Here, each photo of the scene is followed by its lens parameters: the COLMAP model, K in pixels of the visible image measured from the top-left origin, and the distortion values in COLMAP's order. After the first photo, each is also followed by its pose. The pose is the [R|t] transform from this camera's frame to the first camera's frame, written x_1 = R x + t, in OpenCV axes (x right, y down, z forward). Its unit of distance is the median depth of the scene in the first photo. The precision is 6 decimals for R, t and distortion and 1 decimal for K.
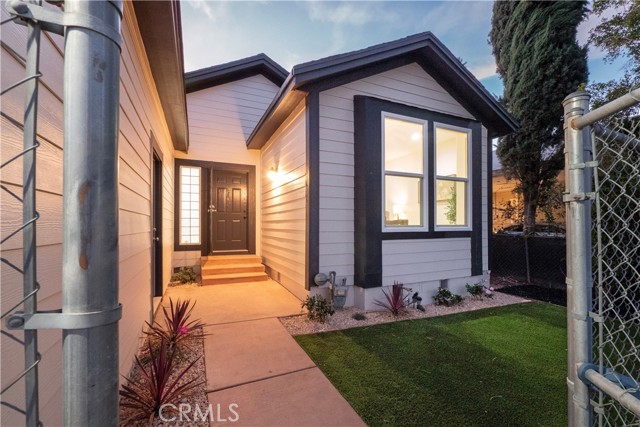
lens RADIAL K [[278.3, 0, 320.6], [0, 278.3, 220.2], [0, 0, 1]] dist [-0.000212, -0.000069]
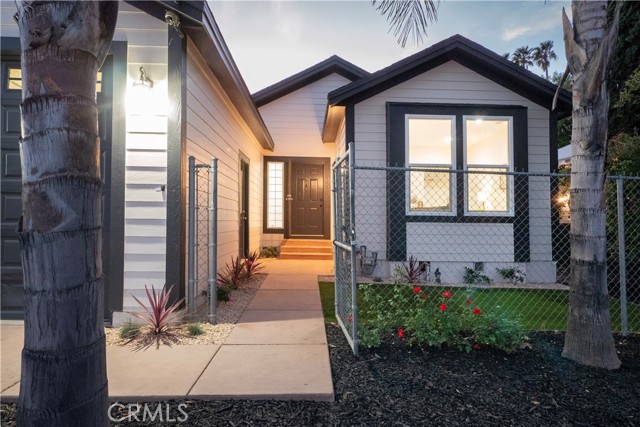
lens RADIAL K [[383.9, 0, 320.0], [0, 383.9, 213.5], [0, 0, 1]] dist [0.000098, 0.000149]
pose [[0.922783, 0.005947, -0.385275, 0.429055], [-0.006323, 0.999980, 0.000290, 0.030452], [0.385269, 0.002168, 0.922802, -0.549892]]
